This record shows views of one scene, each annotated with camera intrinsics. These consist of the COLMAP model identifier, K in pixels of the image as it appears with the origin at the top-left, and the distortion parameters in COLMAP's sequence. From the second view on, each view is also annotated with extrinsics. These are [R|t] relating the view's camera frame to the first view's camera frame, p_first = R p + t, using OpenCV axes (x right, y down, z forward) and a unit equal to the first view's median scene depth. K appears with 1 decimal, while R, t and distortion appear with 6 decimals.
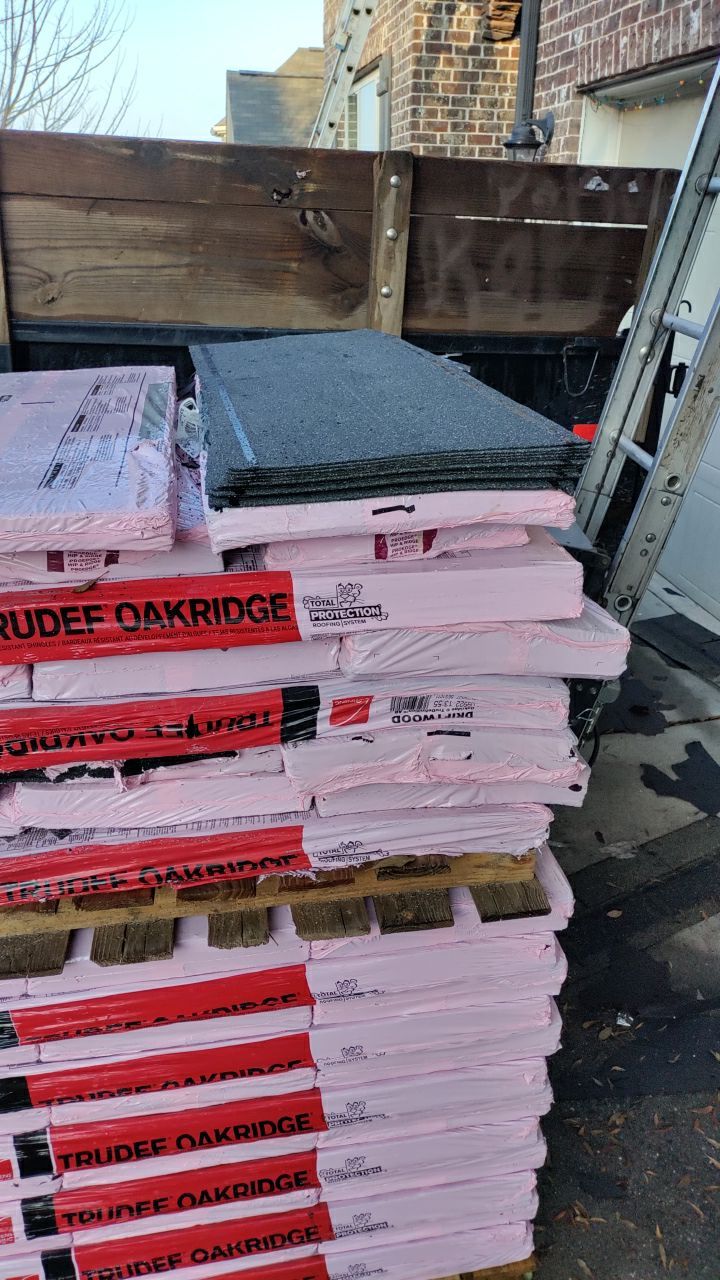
lens RADIAL K [[937.0, 0, 368.9], [0, 937.0, 637.9], [0, 0, 1]] dist [0.111117, -0.209911]
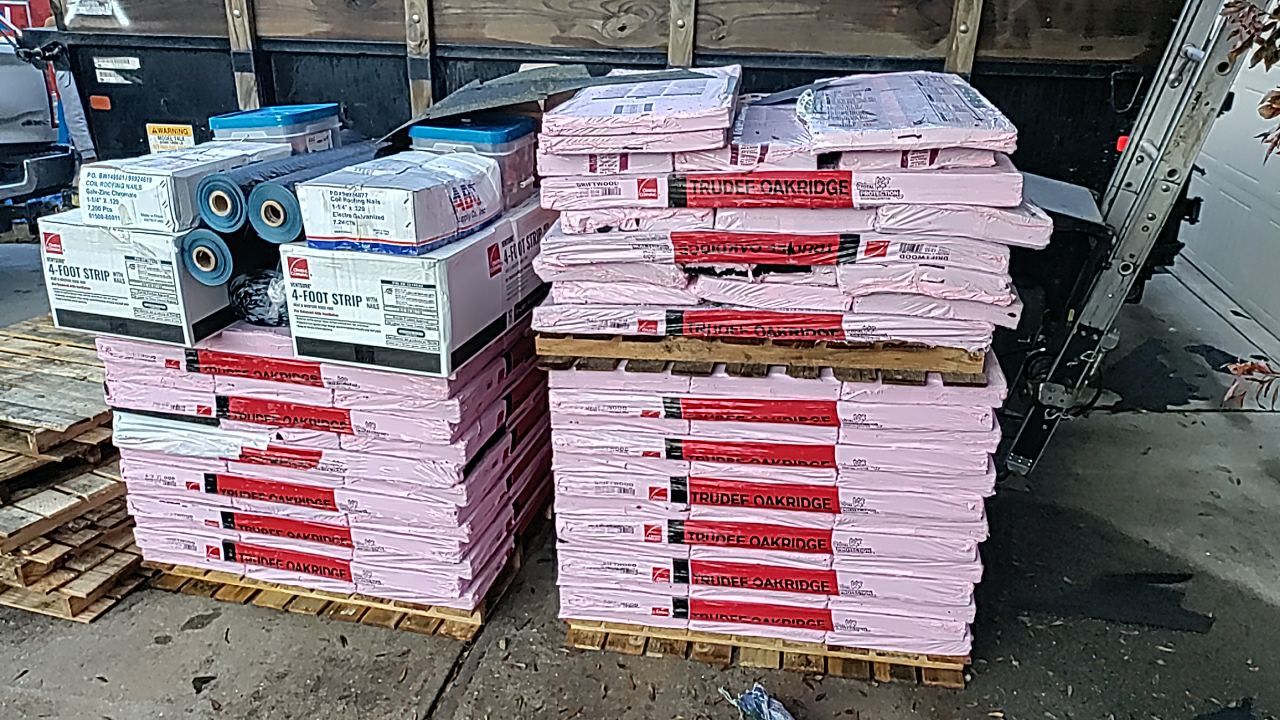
lens RADIAL K [[937.0, 0, 640.0], [0, 937.0, 360.0], [0, 0, 1]] dist [0.111117, -0.209911]
pose [[0.940463, 0.106684, -0.322720, 0.159753], [-0.114369, 0.993426, -0.004887, 0.345610], [0.320077, 0.041505, 0.946482, -0.868809]]
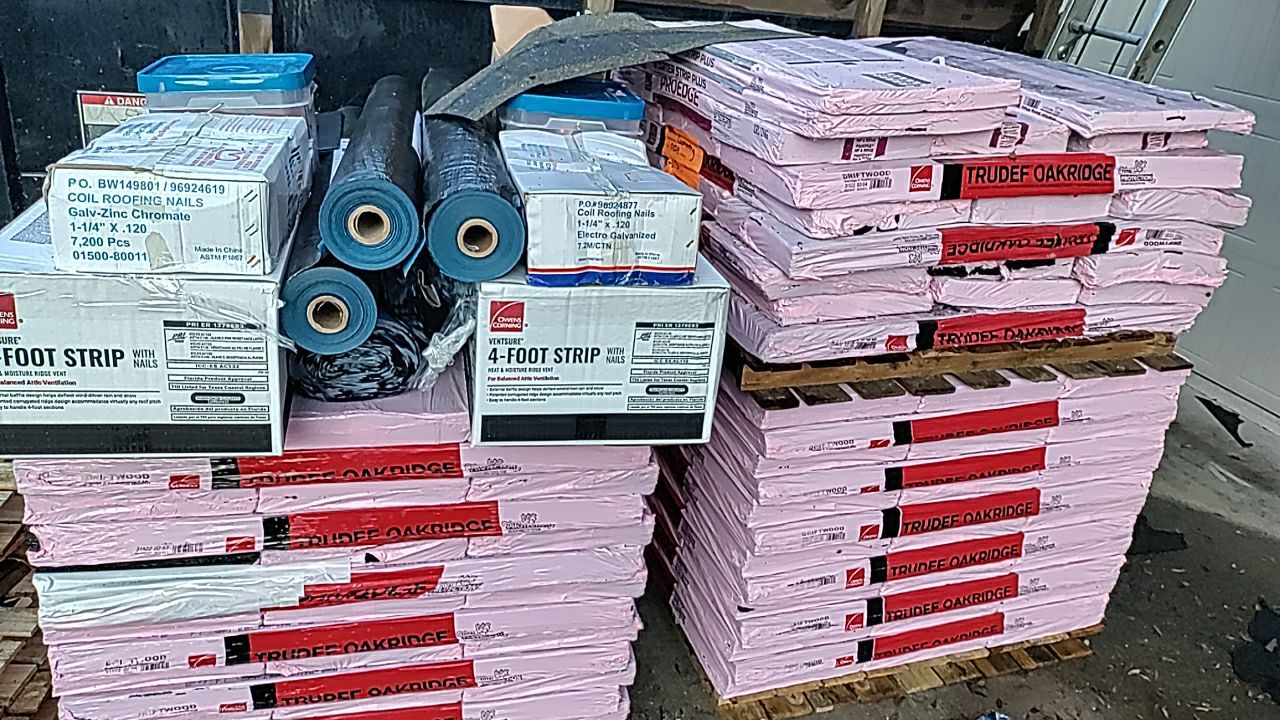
lens RADIAL K [[937.0, 0, 640.0], [0, 937.0, 360.0], [0, 0, 1]] dist [0.111117, -0.209911]
pose [[0.986957, 0.000659, 0.160985, -1.148575], [-0.004258, 0.999749, 0.022012, 0.261102], [-0.160930, -0.022411, 0.986711, -0.569825]]
